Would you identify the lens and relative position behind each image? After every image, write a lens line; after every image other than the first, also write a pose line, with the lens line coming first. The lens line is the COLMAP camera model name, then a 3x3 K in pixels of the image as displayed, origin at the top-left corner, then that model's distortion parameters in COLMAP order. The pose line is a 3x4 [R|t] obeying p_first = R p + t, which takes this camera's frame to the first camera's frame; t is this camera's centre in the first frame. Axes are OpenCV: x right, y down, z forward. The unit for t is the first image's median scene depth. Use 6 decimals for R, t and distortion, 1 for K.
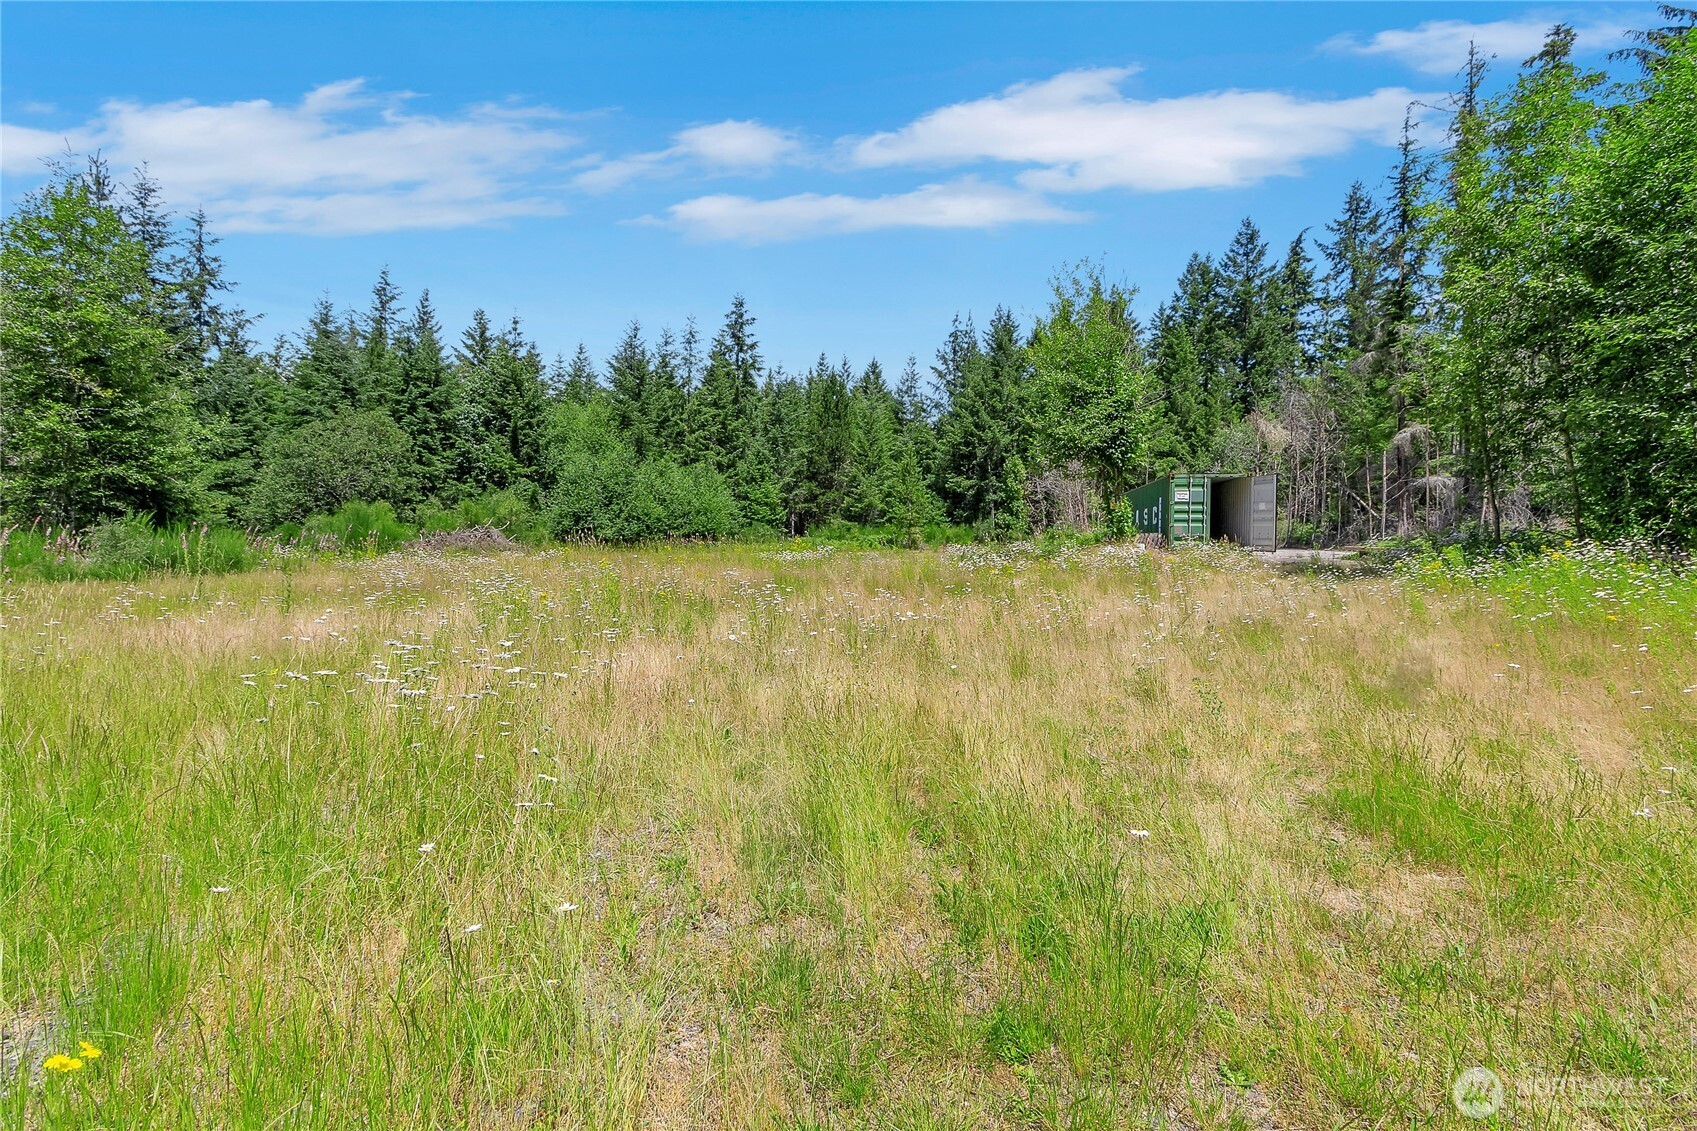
lens RADIAL K [[759.2, 0, 841.9], [0, 759.2, 555.3], [0, 0, 1]] dist [-0.014008, -0.003479]
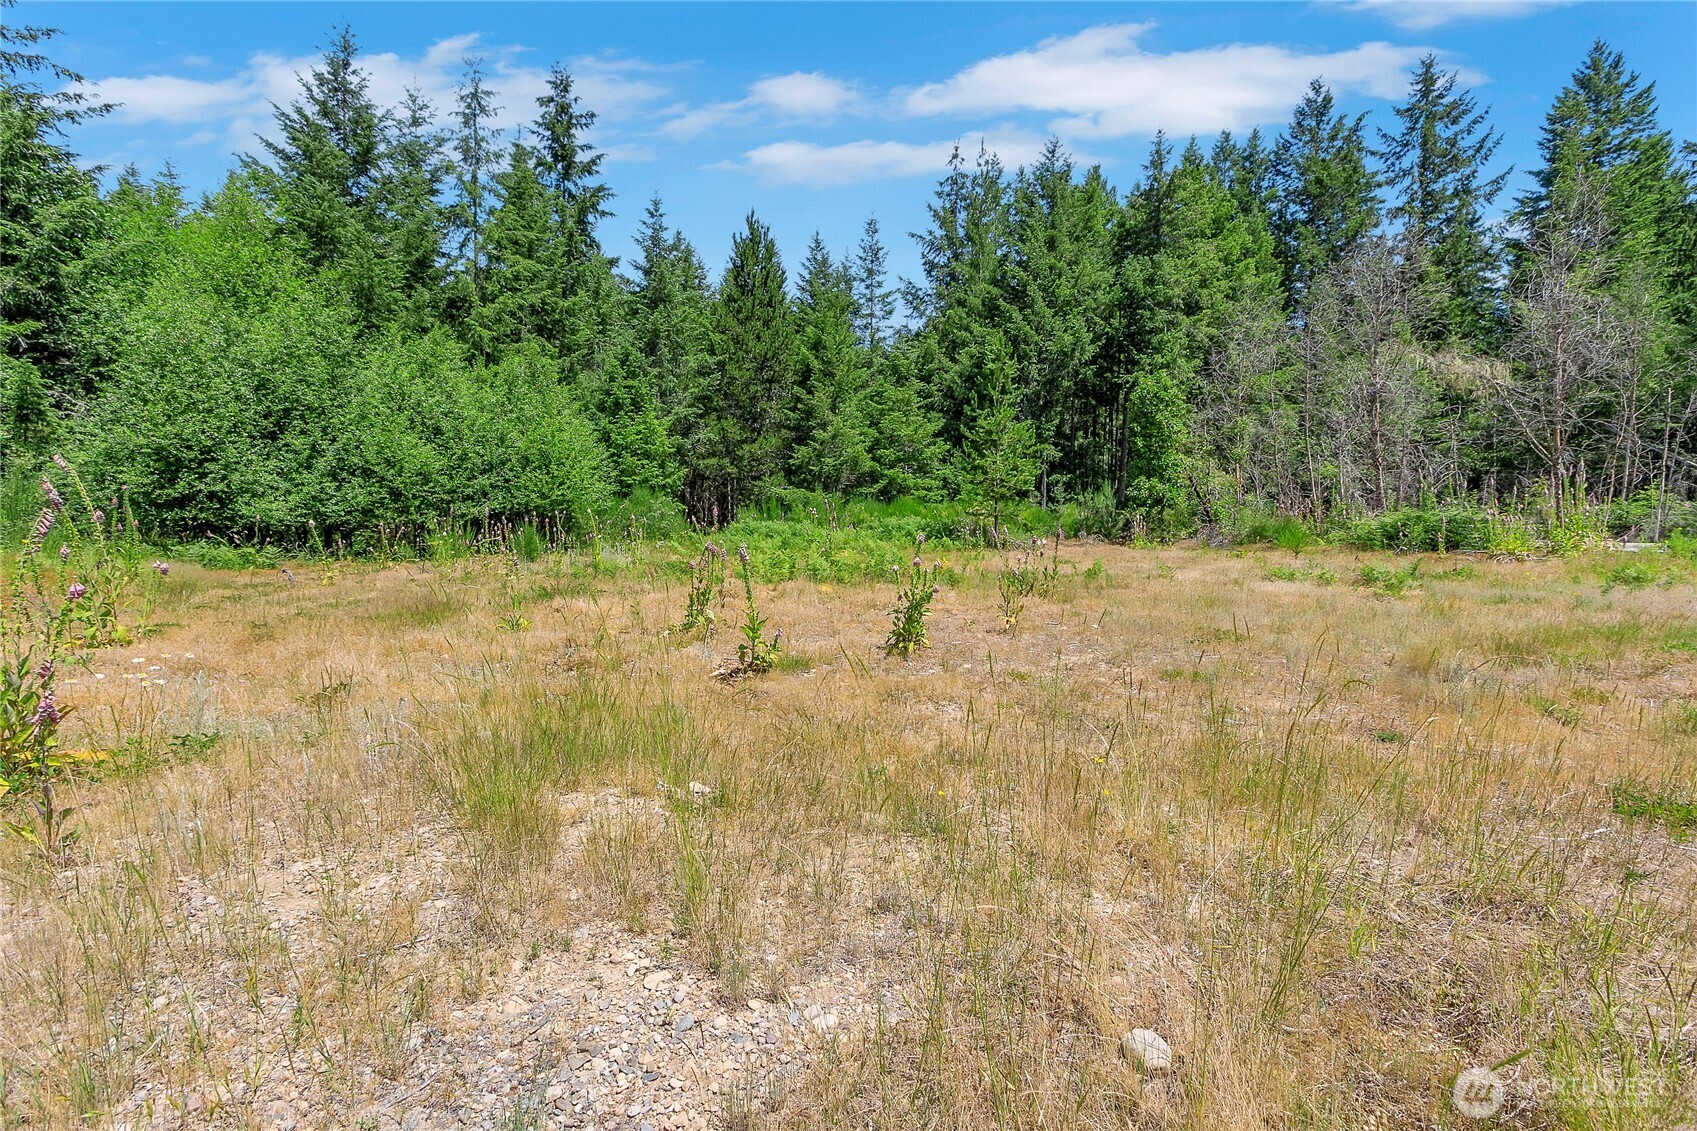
lens RADIAL K [[759.2, 0, 839.7], [0, 759.2, 566.4], [0, 0, 1]] dist [-0.014008, -0.003479]
pose [[0.949858, -0.018317, 0.312144, -0.135383], [0.007040, 0.999282, 0.037218, -0.011339], [-0.312602, -0.033154, 0.949305, 0.470272]]
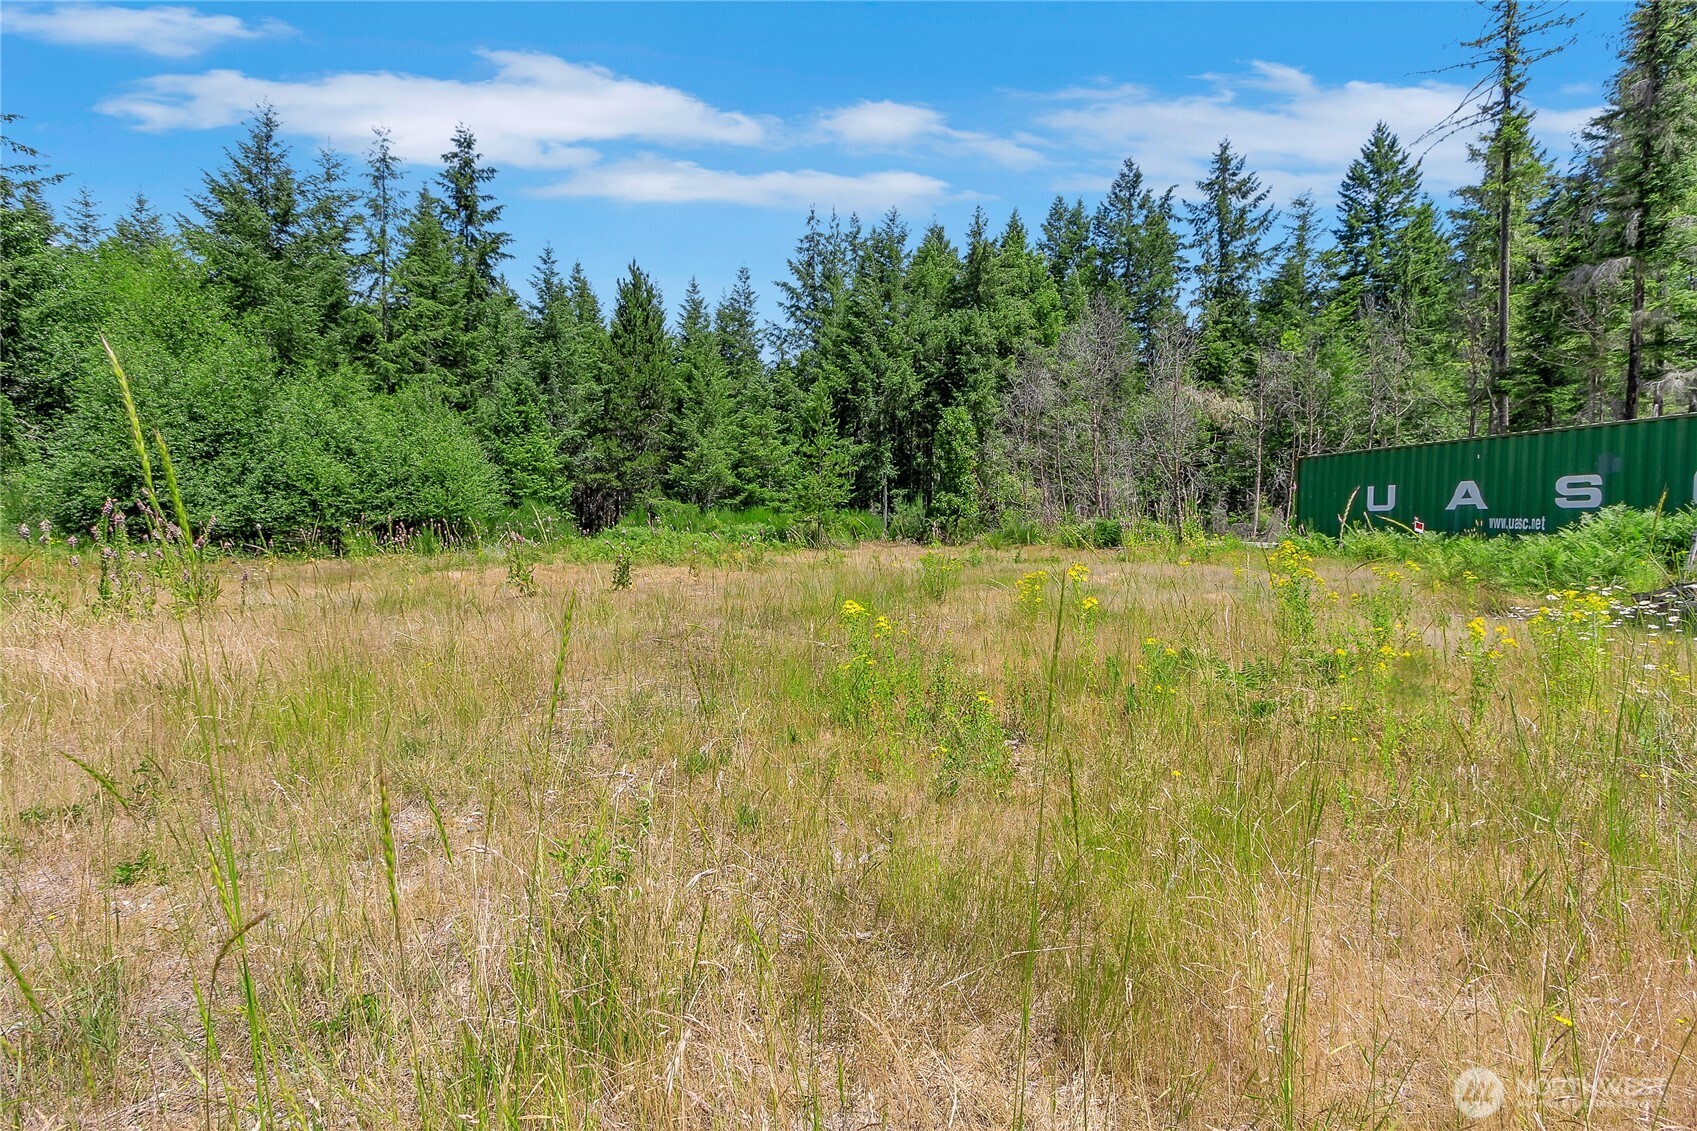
lens RADIAL K [[759.2, 0, 847.2], [0, 759.2, 562.6], [0, 0, 1]] dist [-0.014008, -0.003479]
pose [[0.913680, -0.016129, 0.406114, -0.118472], [0.007615, 0.999716, 0.022572, -0.007470], [-0.406362, -0.017531, 0.913544, 0.355916]]
